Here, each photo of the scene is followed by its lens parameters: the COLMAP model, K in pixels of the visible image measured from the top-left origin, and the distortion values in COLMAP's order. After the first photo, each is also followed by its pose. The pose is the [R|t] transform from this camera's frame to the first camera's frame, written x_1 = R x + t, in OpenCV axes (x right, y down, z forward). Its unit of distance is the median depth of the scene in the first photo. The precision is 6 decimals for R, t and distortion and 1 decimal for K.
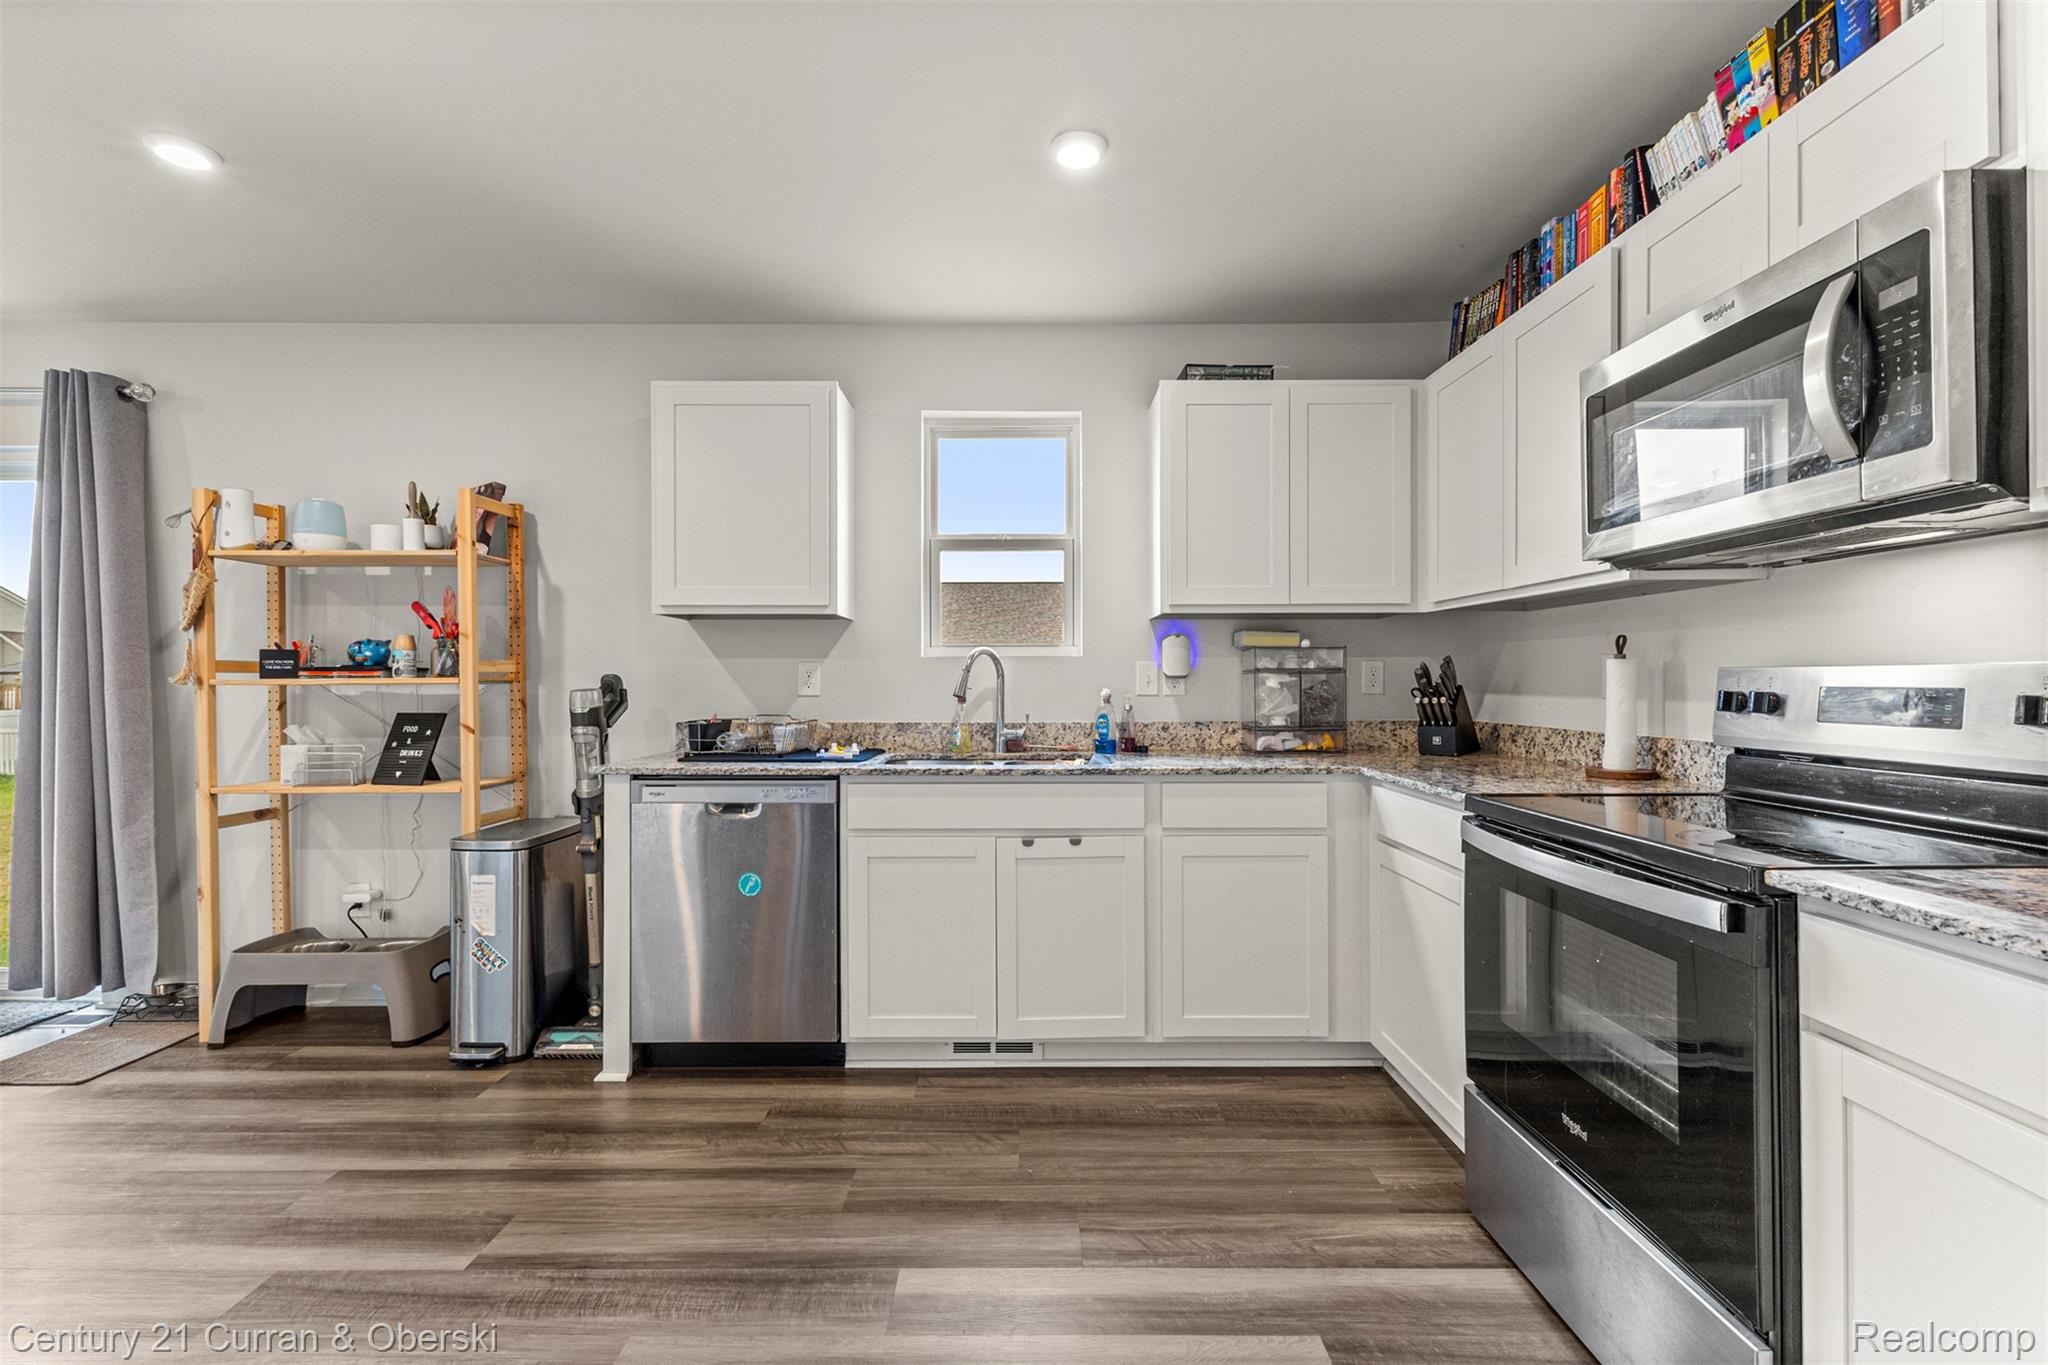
lens RADIAL K [[880.3, 0, 1029.5], [0, 880.3, 683.1], [0, 0, 1]] dist [0.003608, 0.000006]
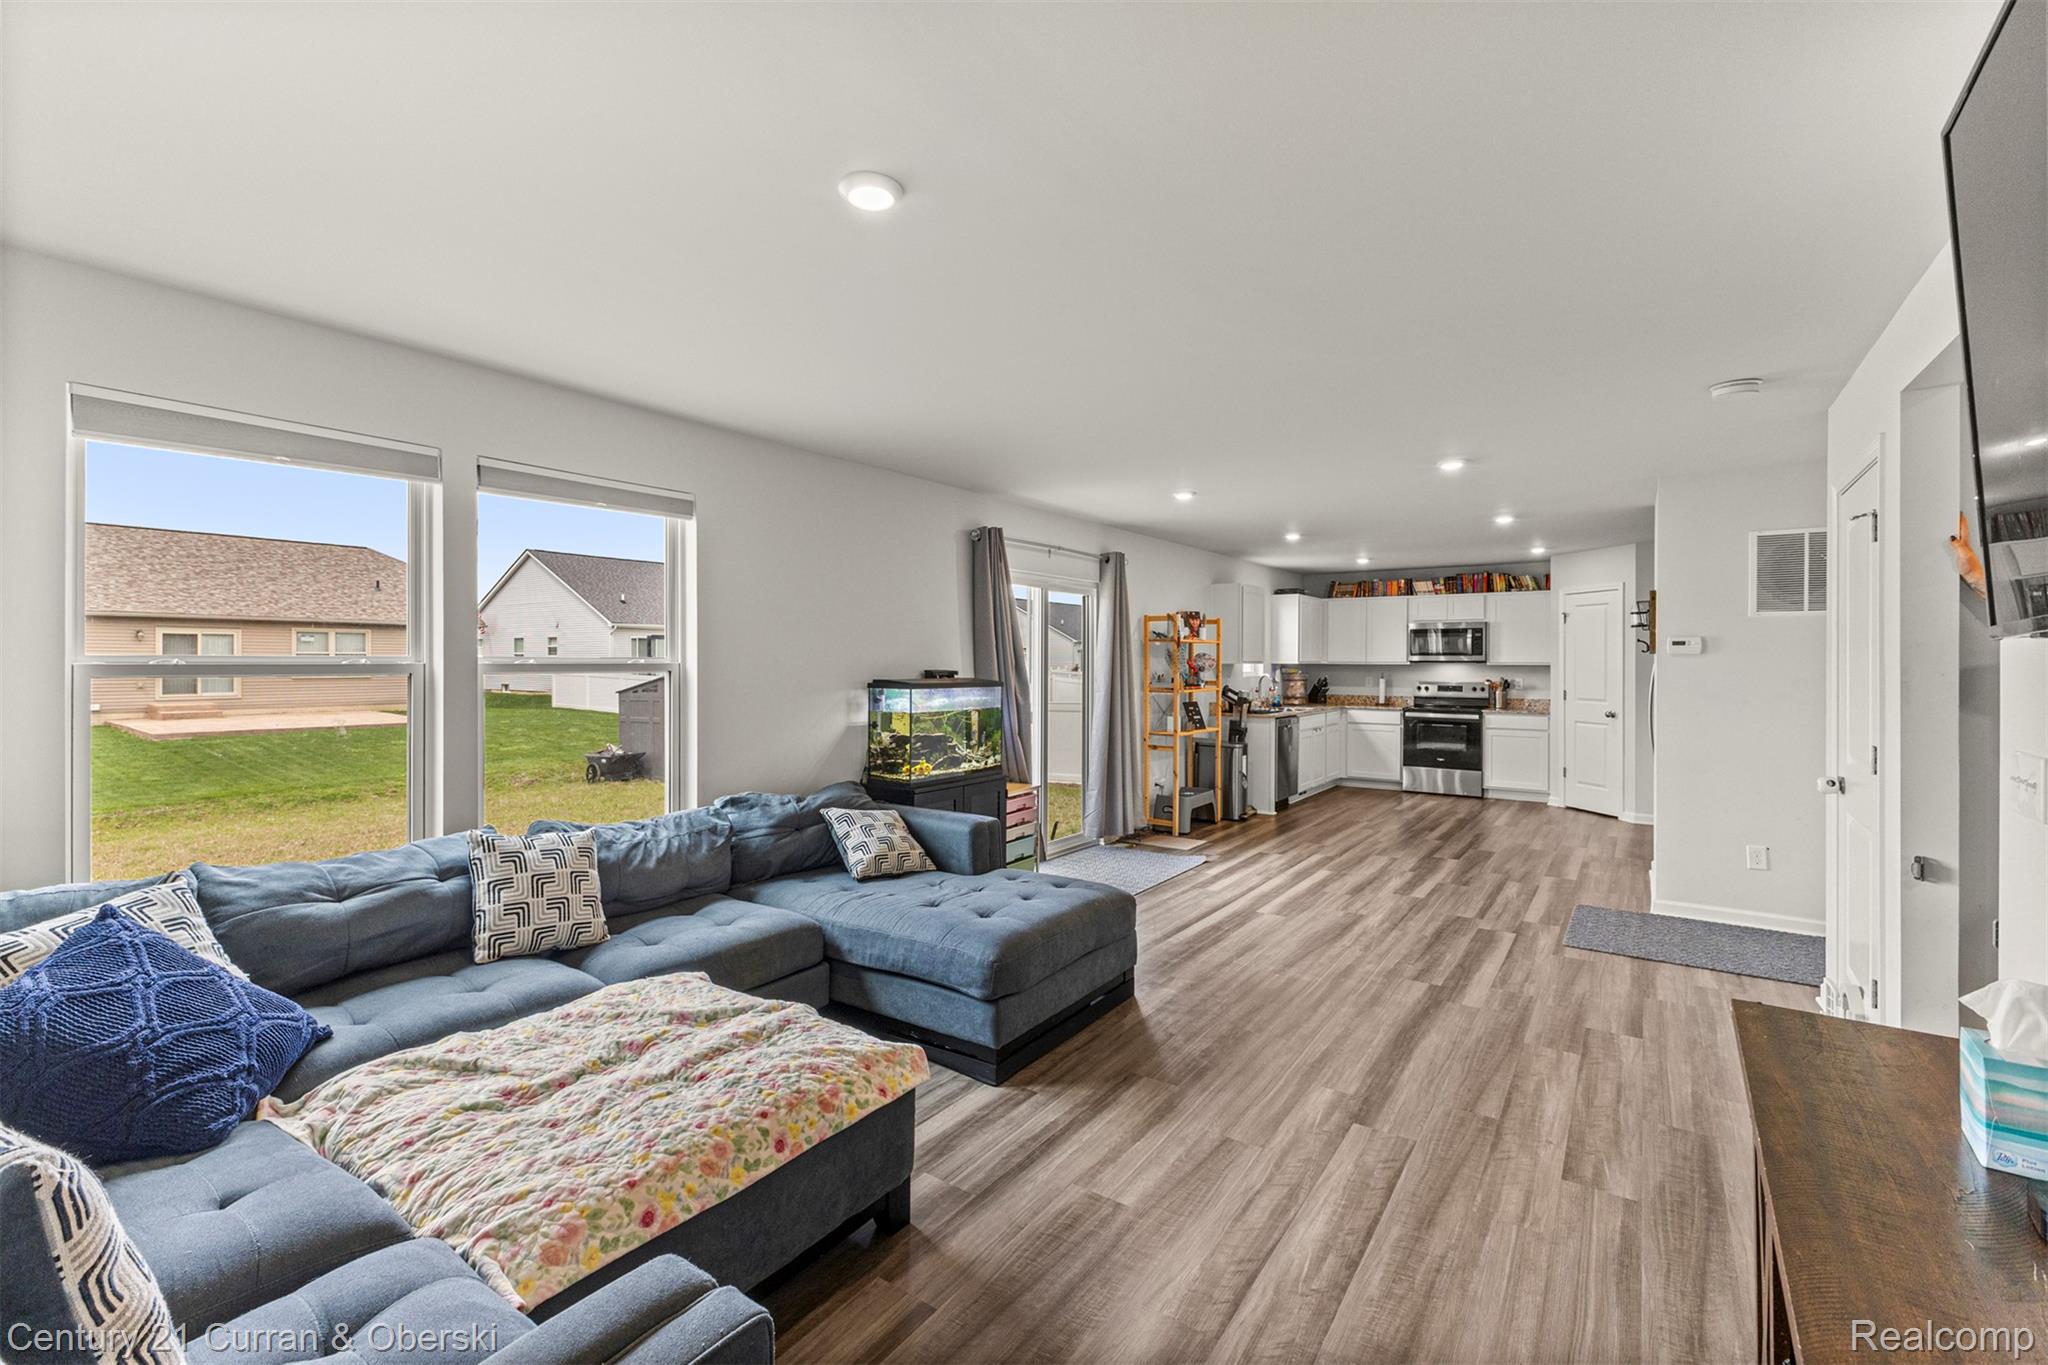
lens RADIAL K [[880.3, 0, 1022.9], [0, 880.3, 669.6], [0, 0, 1]] dist [0.003608, 0.000006]
pose [[0.581559, -0.005426, 0.813486, -4.076993], [-0.001166, 0.999971, 0.007503, -0.105539], [-0.813503, -0.005312, 0.581536, -0.121919]]
